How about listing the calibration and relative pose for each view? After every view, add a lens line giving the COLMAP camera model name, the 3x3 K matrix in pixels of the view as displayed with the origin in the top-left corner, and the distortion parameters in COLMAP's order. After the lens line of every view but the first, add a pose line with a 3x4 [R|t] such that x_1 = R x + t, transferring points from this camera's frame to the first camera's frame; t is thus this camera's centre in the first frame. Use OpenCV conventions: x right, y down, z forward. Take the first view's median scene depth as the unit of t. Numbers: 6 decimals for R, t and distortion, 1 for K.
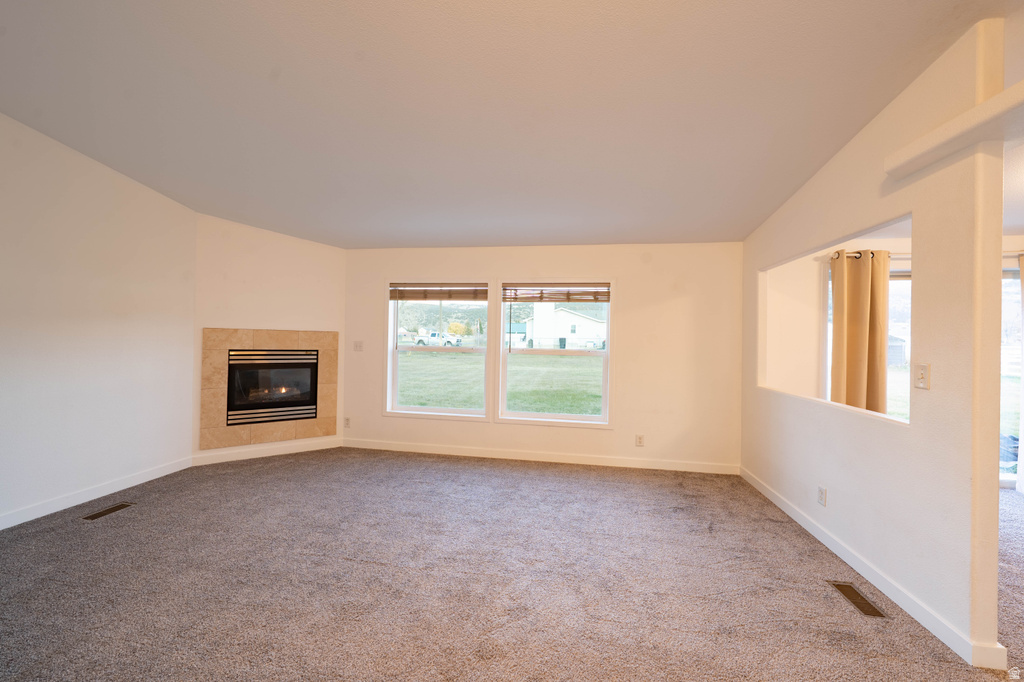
lens RADIAL K [[395.9, 0, 514.4], [0, 395.9, 340.8], [0, 0, 1]] dist [-0.001982, 0.000076]
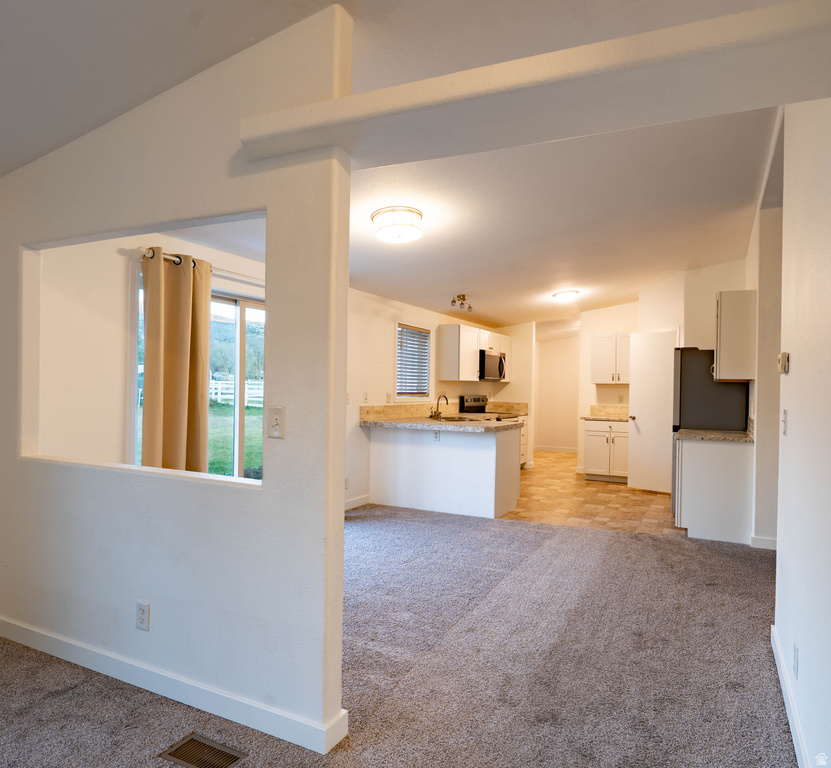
lens RADIAL K [[514.9, 0, 504.7], [0, 514.9, 387.1], [0, 0, 1]] dist [0.000624, -0.001160]
pose [[0.242090, -0.011587, 0.970185, 0.074378], [-0.009954, 0.999846, 0.014424, 0.000189], [-0.970203, -0.013149, 0.241937, 0.154663]]
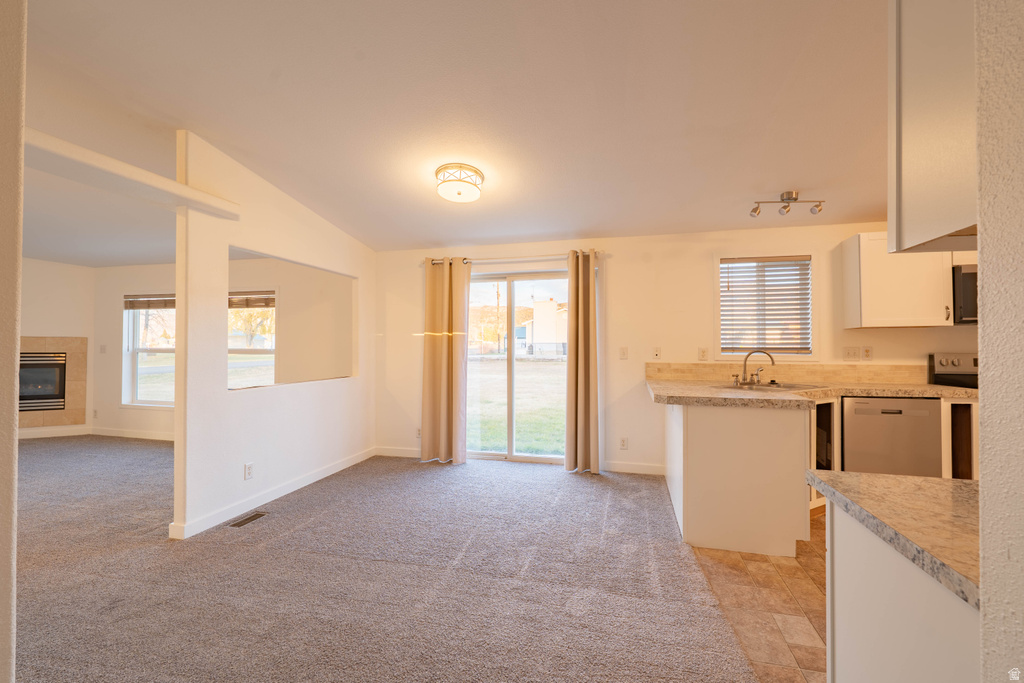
lens RADIAL K [[460.2, 0, 517.8], [0, 460.2, 340.2], [0, 0, 1]] dist [0.003517, -0.000939]
pose [[0.994110, -0.018031, -0.106864, 1.141933], [0.016238, 0.999713, -0.017629, 0.036153], [0.107152, 0.015789, 0.994117, -0.277553]]
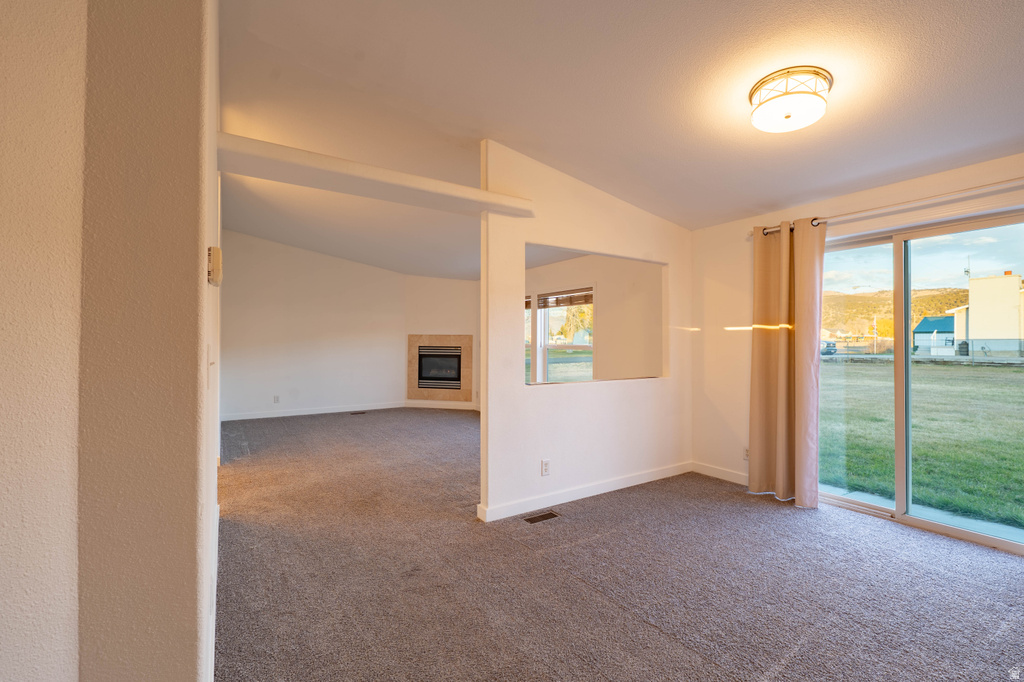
lens RADIAL K [[460.2, 0, 501.7], [0, 460.2, 339.0], [0, 0, 1]] dist [0.003517, -0.000939]
pose [[0.646348, -0.019273, -0.762799, 1.150690], [0.004849, 0.999765, -0.021151, 0.035966], [0.763027, 0.009972, 0.646290, -0.084703]]
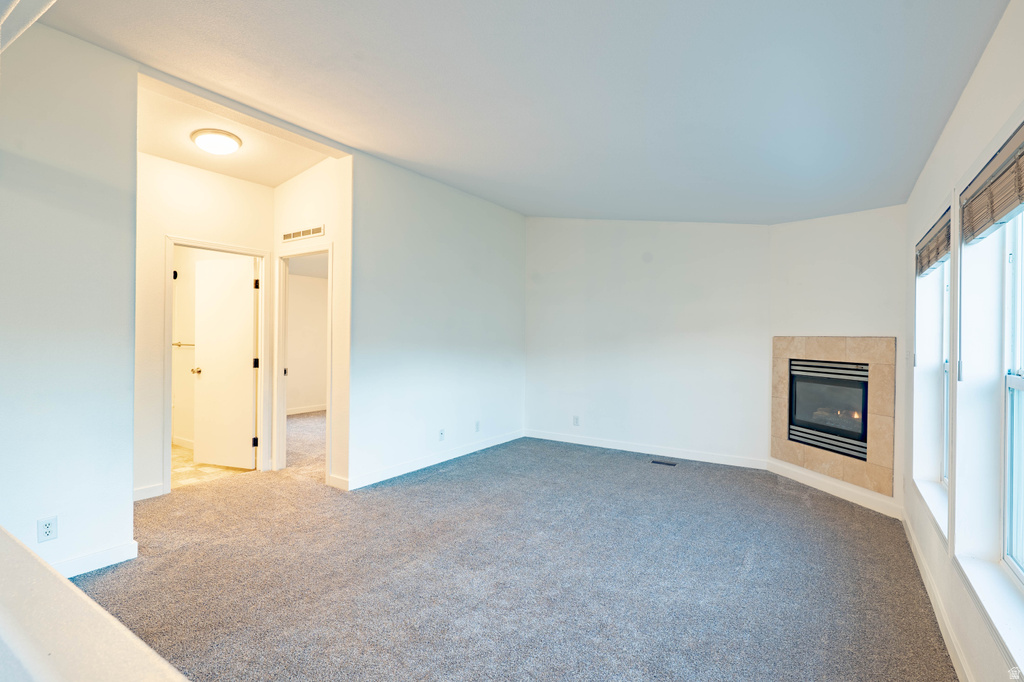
lens RADIAL K [[503.7, 0, 492.6], [0, 503.7, 339.3], [0, 0, 1]] dist [0.012025, -0.002422]
pose [[-0.438583, -0.022734, -0.898403, 0.667100], [-0.024306, 0.999614, -0.013429, 0.009589], [0.898362, 0.015947, -0.438966, 0.891524]]
